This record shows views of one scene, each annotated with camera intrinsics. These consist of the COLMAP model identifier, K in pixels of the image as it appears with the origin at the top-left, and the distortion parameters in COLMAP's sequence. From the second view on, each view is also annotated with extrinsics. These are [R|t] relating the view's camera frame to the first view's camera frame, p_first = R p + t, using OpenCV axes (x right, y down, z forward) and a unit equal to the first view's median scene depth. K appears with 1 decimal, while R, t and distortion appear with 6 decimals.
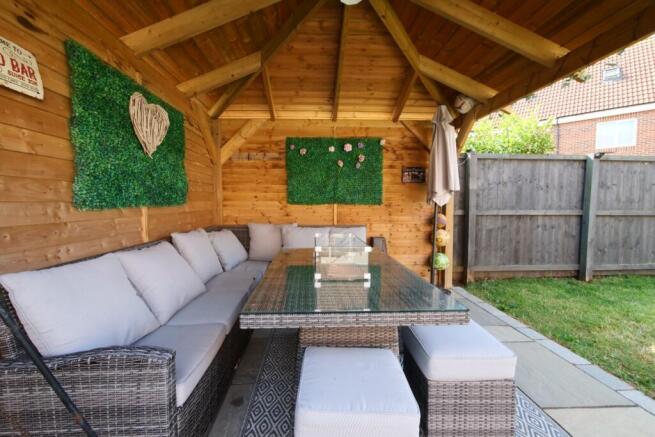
lens RADIAL K [[280.7, 0, 327.9], [0, 280.7, 212.8], [0, 0, 1]] dist [-0.002885, -0.000536]
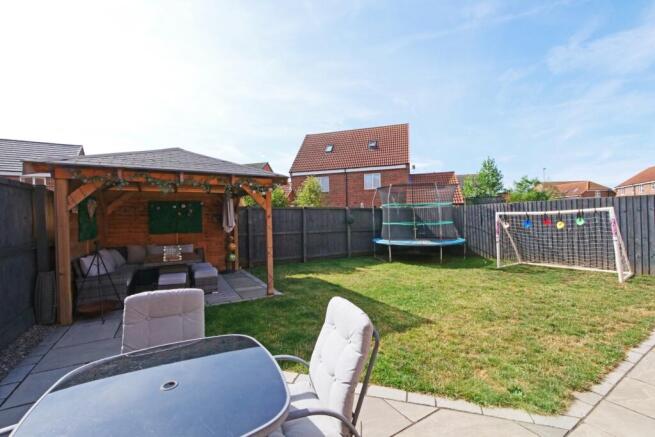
lens RADIAL K [[280.7, 0, 327.9], [0, 280.7, 212.8], [0, 0, 1]] dist [-0.002885, -0.000536]
pose [[0.895485, -0.010757, 0.444961, 0.103394], [0.040991, 0.997452, -0.058382, -0.015441], [-0.443199, 0.070519, 0.893645, -1.305997]]
